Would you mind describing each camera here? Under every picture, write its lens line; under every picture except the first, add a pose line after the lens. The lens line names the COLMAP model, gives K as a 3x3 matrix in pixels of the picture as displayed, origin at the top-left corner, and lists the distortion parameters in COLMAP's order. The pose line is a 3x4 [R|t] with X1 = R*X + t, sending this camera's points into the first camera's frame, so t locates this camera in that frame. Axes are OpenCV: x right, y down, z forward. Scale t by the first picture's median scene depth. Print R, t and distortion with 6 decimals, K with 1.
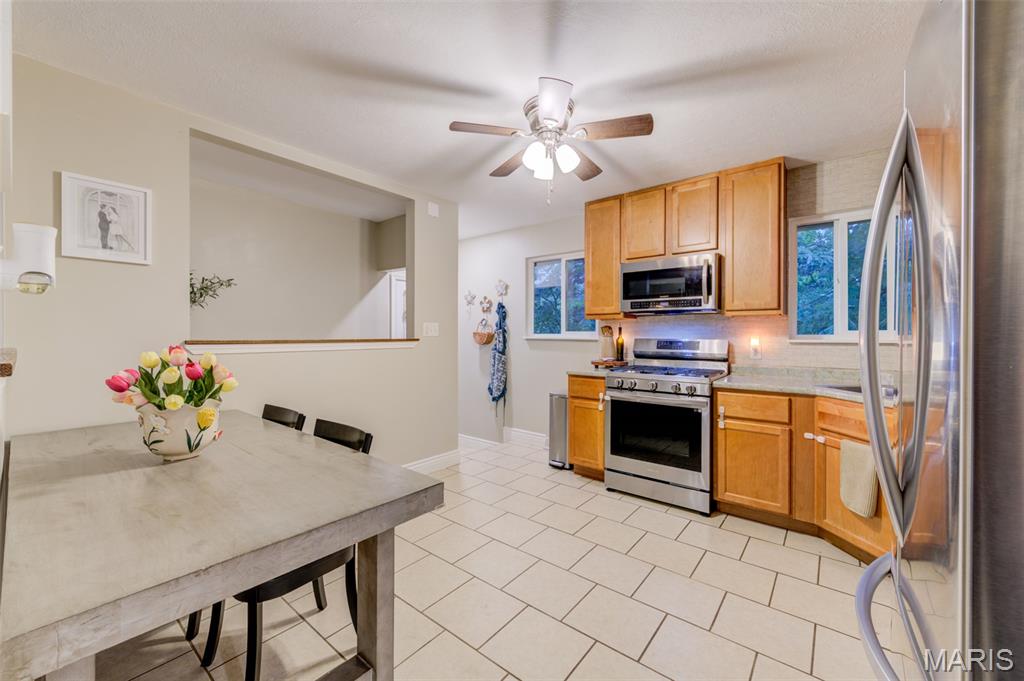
lens RADIAL K [[401.2, 0, 518.1], [0, 401.2, 334.0], [0, 0, 1]] dist [0.001832, 0.000781]
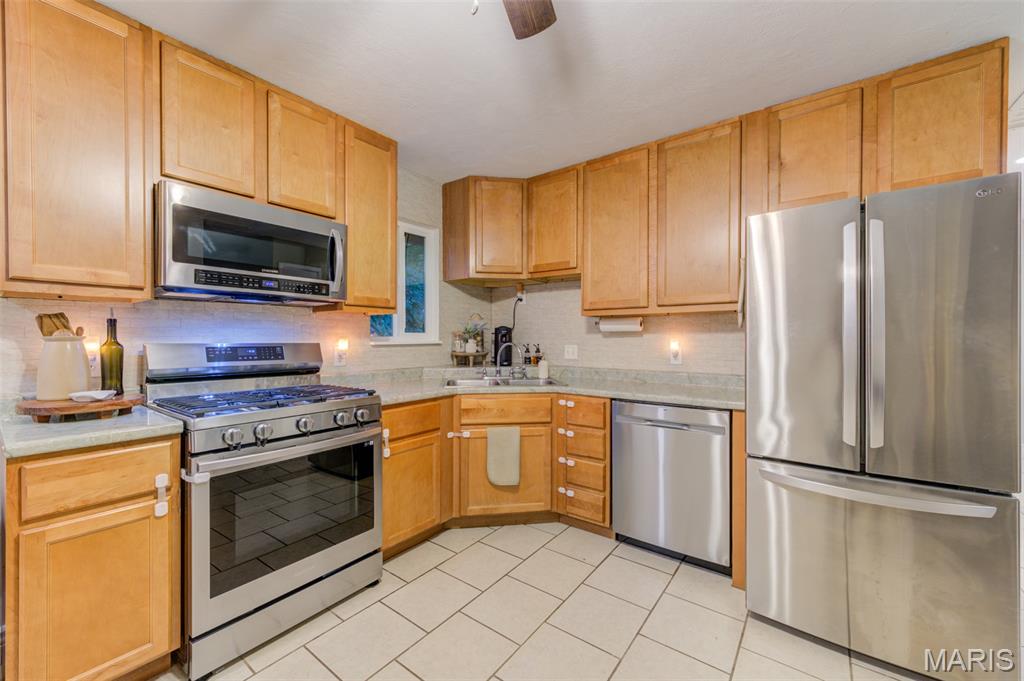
lens RADIAL K [[401.2, 0, 515.1], [0, 401.2, 339.5], [0, 0, 1]] dist [0.001832, 0.000781]
pose [[-0.046649, -0.007397, 0.998884, -0.254823], [-0.009509, 0.999931, 0.006960, -0.000948], [-0.998866, -0.009174, -0.046716, 0.717201]]
